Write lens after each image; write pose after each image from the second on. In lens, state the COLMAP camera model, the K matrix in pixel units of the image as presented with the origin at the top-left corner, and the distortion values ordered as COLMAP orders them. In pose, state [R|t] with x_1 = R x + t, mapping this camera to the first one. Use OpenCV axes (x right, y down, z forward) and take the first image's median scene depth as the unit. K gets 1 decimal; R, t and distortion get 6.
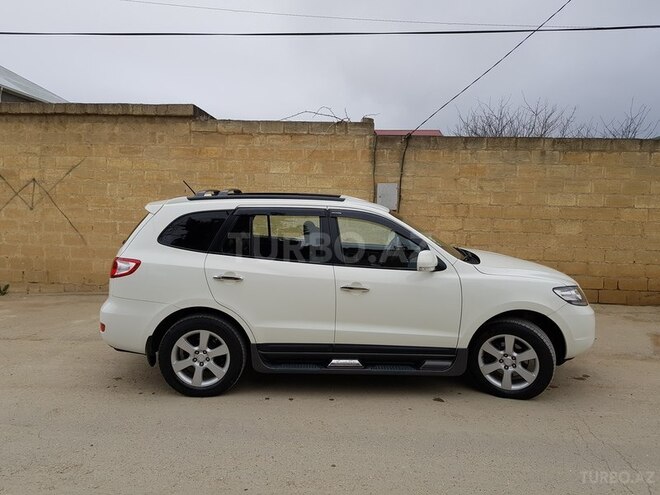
lens RADIAL K [[515.8, 0, 330.0], [0, 515.8, 247.5], [0, 0, 1]] dist [0.083460, -0.135938]
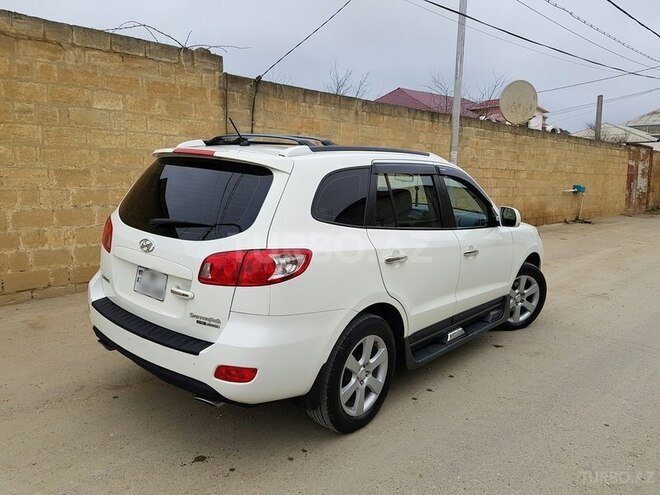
lens RADIAL K [[515.8, 0, 330.0], [0, 515.8, 247.5], [0, 0, 1]] dist [0.083460, -0.135938]
pose [[0.650591, -0.114842, 0.750695, -0.453449], [0.049235, 0.992799, 0.109210, -0.024002], [-0.757831, -0.034091, 0.651560, 0.326886]]
